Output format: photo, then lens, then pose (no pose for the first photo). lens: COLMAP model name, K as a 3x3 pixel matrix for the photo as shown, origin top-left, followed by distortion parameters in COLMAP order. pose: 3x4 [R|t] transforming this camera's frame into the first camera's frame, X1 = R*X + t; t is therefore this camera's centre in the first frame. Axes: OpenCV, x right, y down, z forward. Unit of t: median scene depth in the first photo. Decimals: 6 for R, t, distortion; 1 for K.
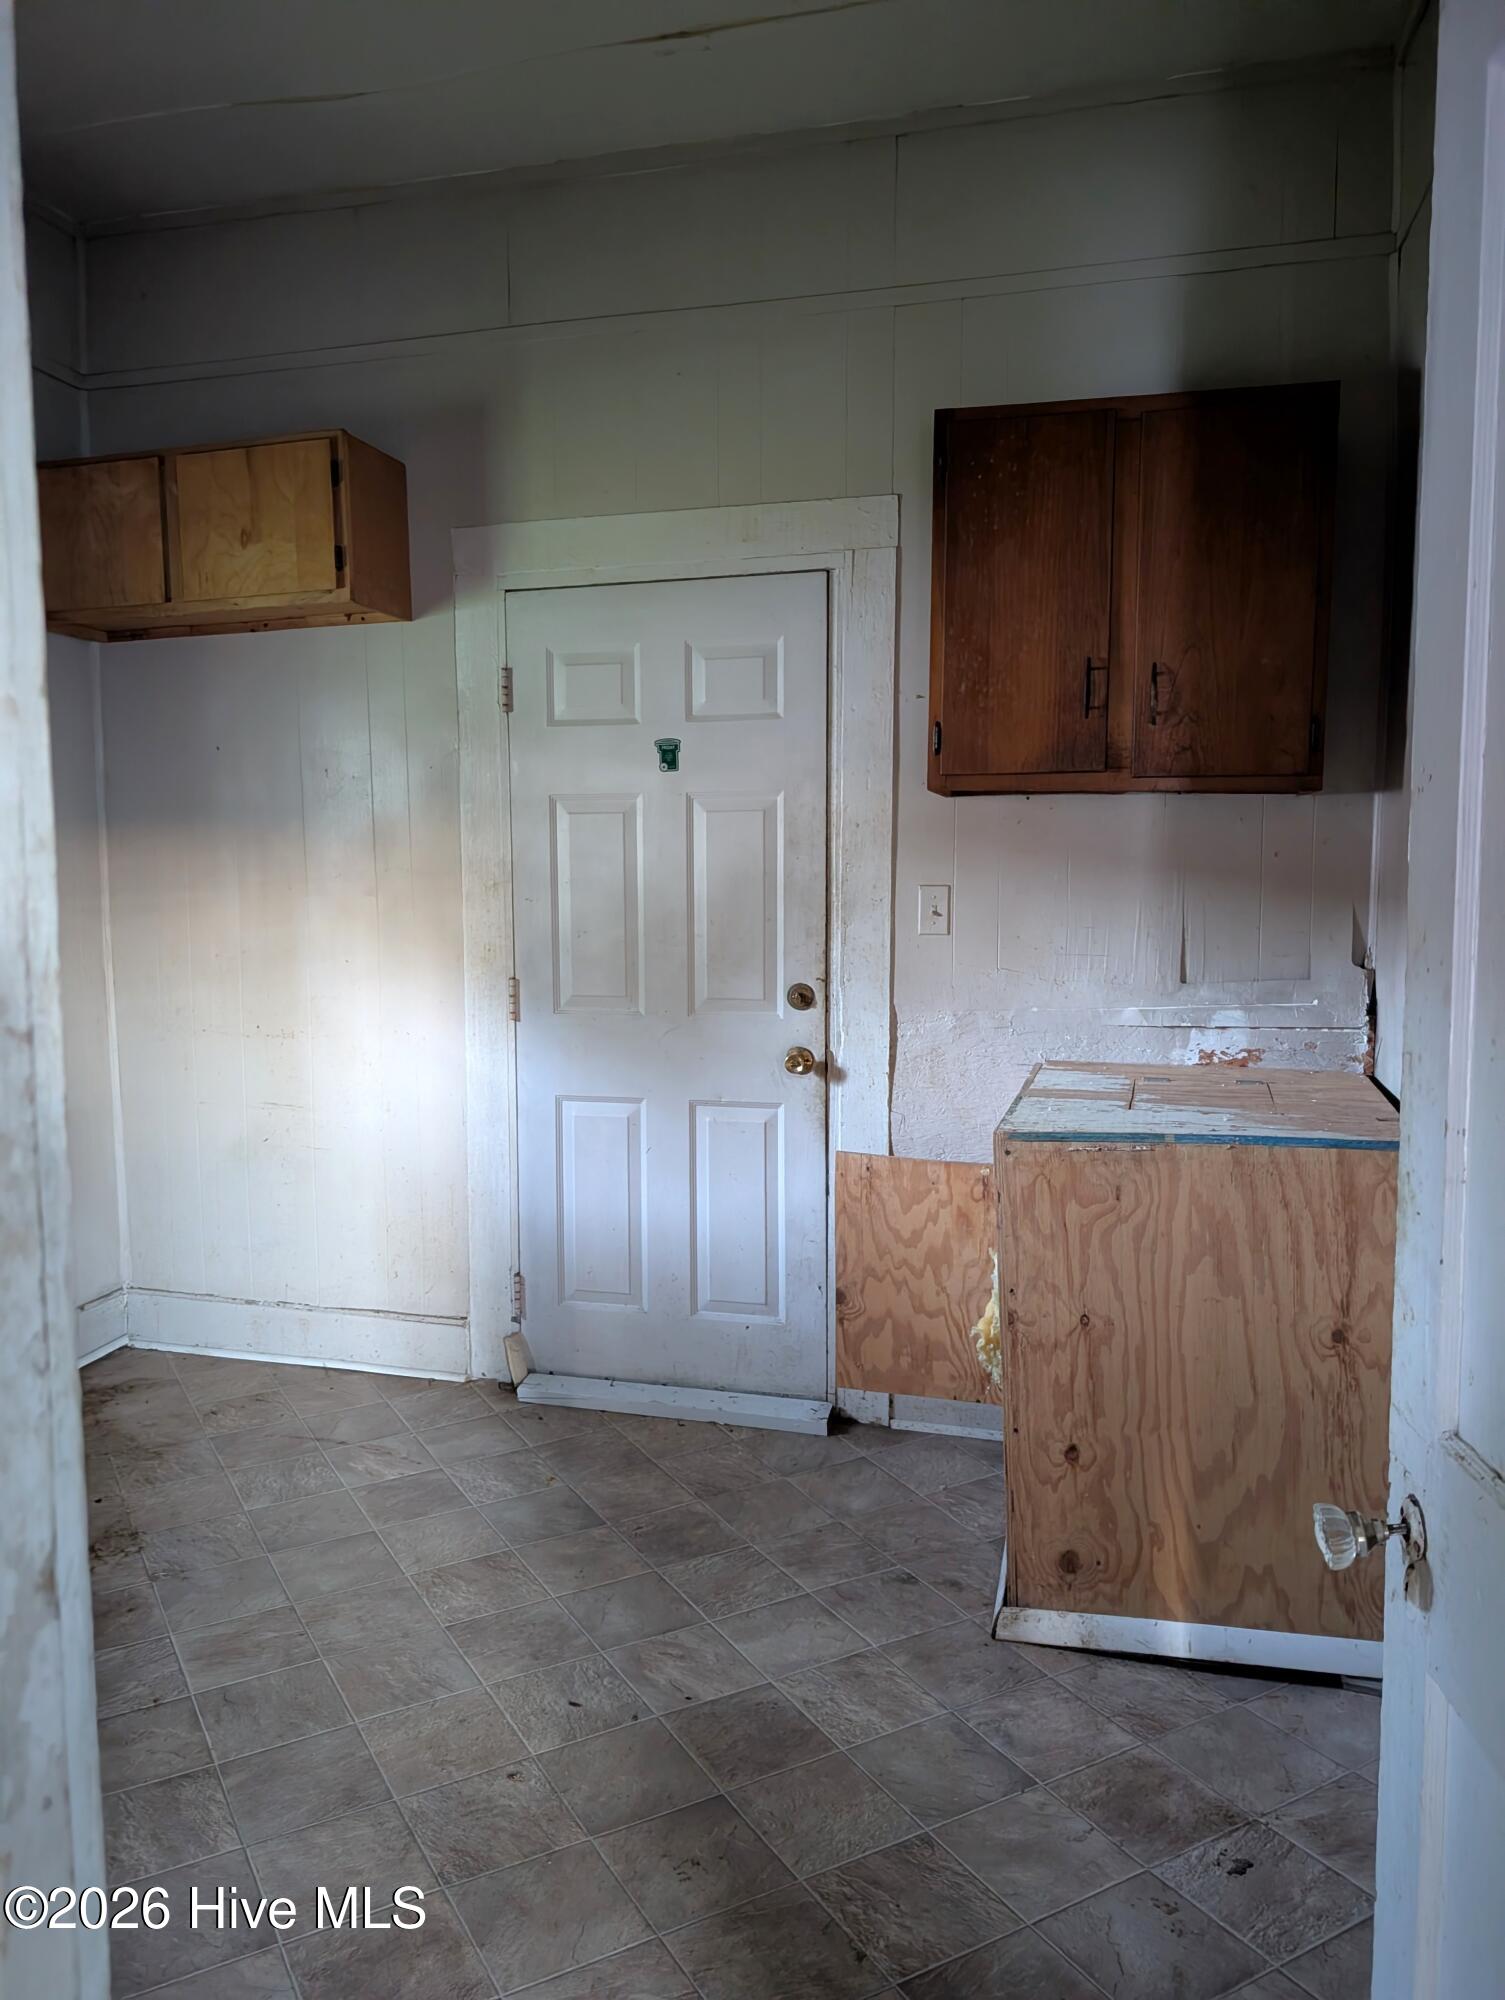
lens RADIAL K [[1452.0, 0, 749.0], [0, 1452.0, 1000.5], [0, 0, 1]] dist [0.031853, -0.013049]
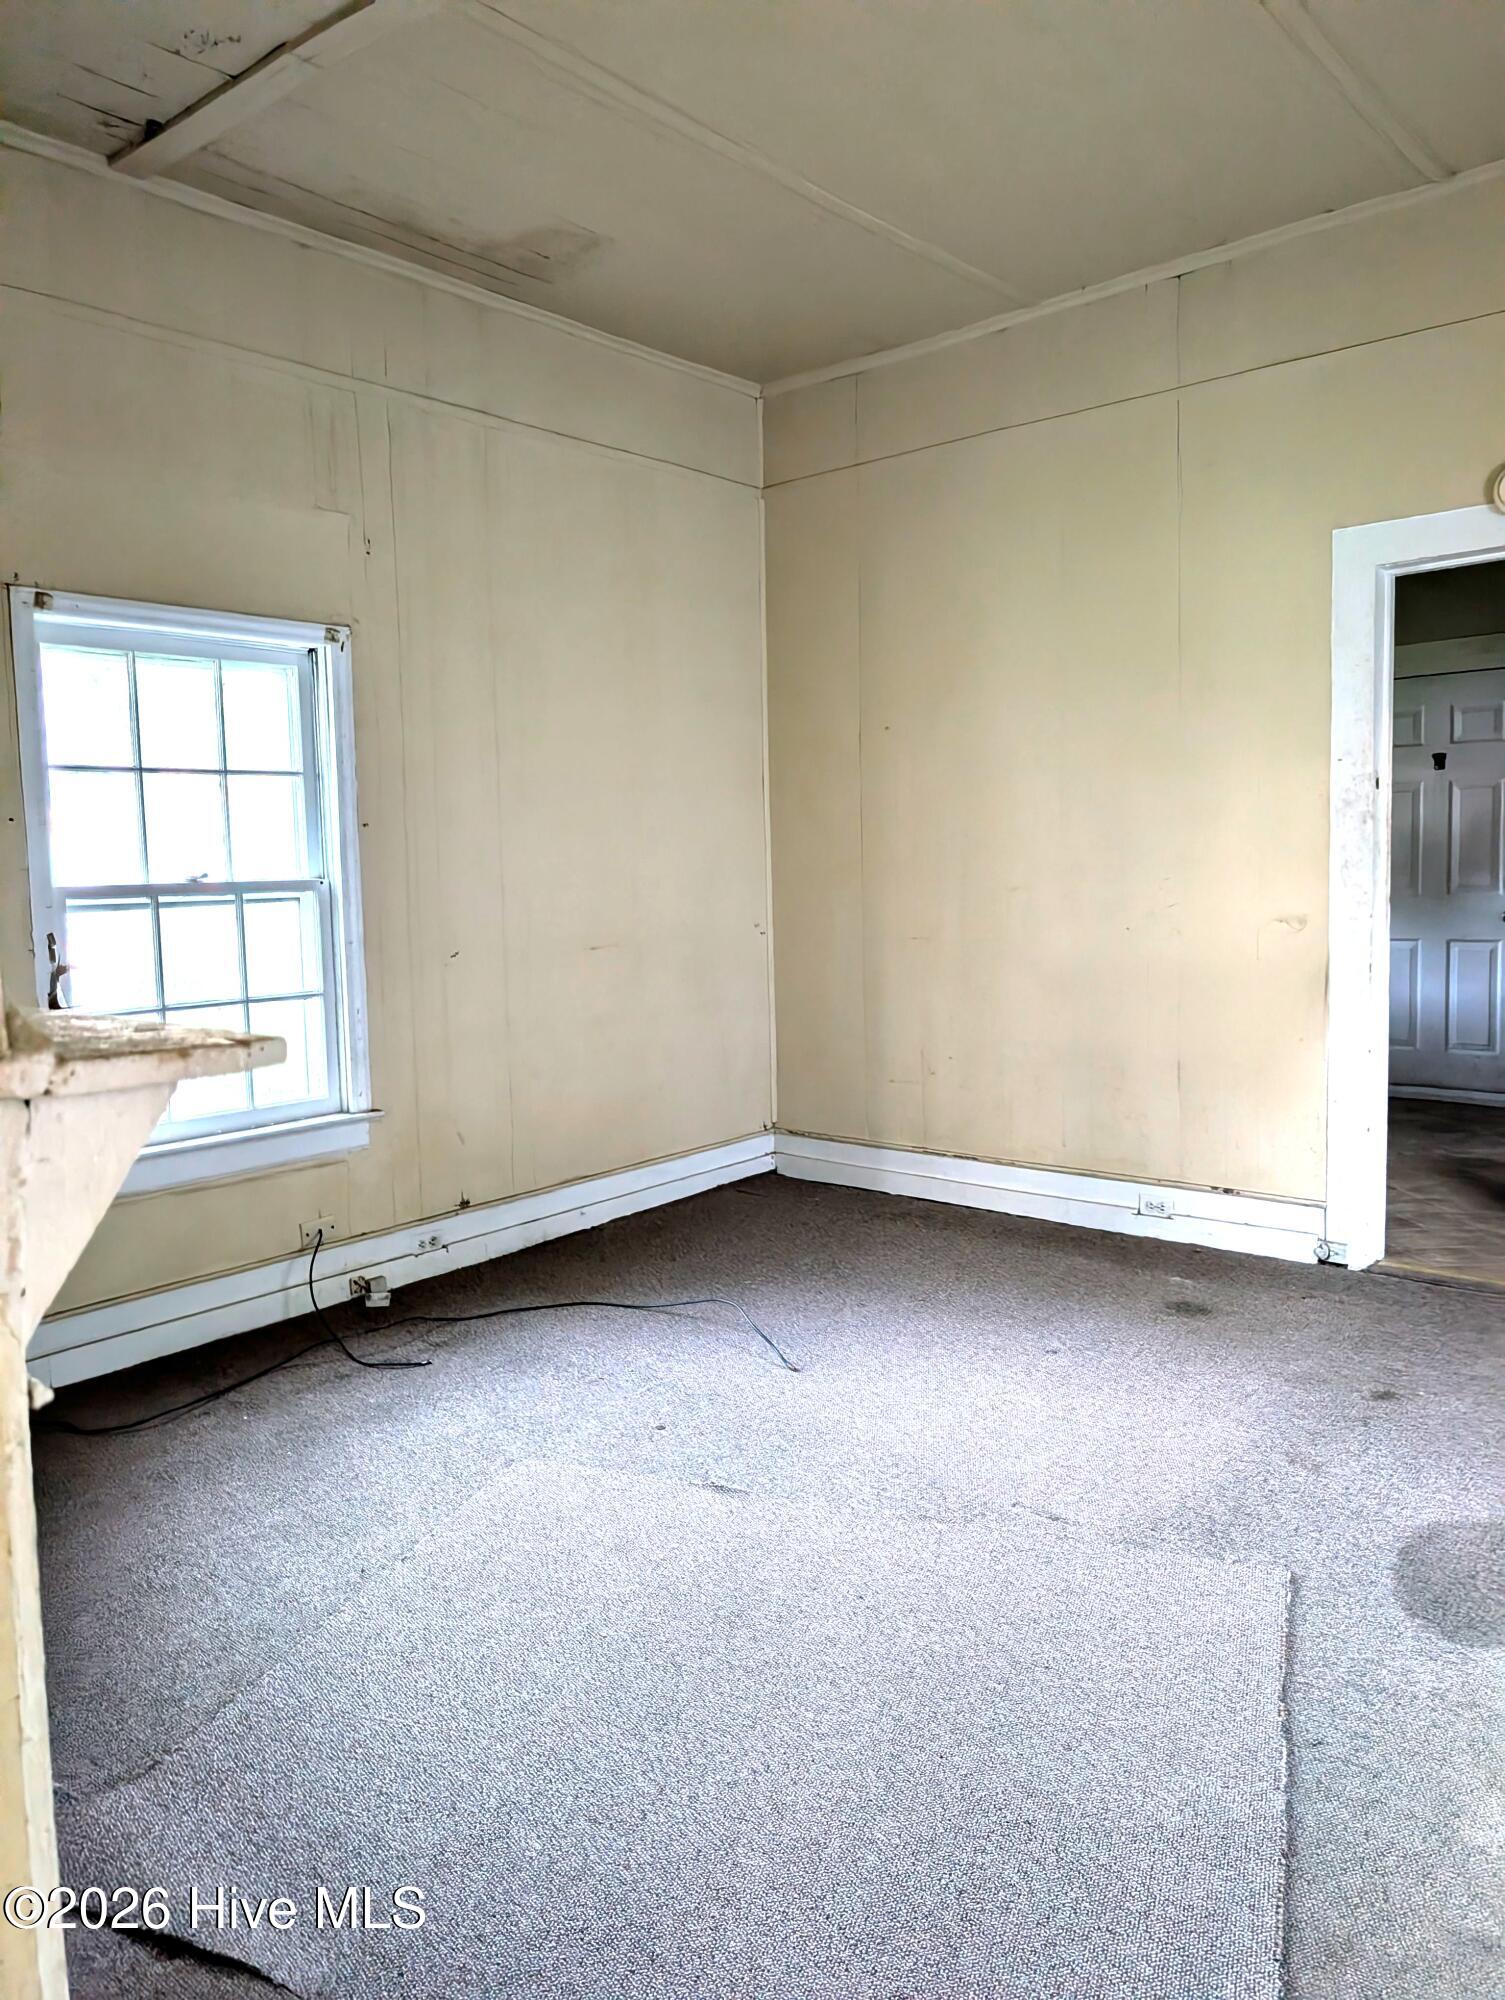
lens RADIAL K [[1452.0, 0, 755.9], [0, 1452.0, 992.3], [0, 0, 1]] dist [0.031853, -0.013049]
pose [[0.888562, 0.021665, -0.458245, 0.035516], [-0.016422, 0.999746, 0.015422, 0.125520], [0.458463, -0.006178, 0.888692, -1.166332]]
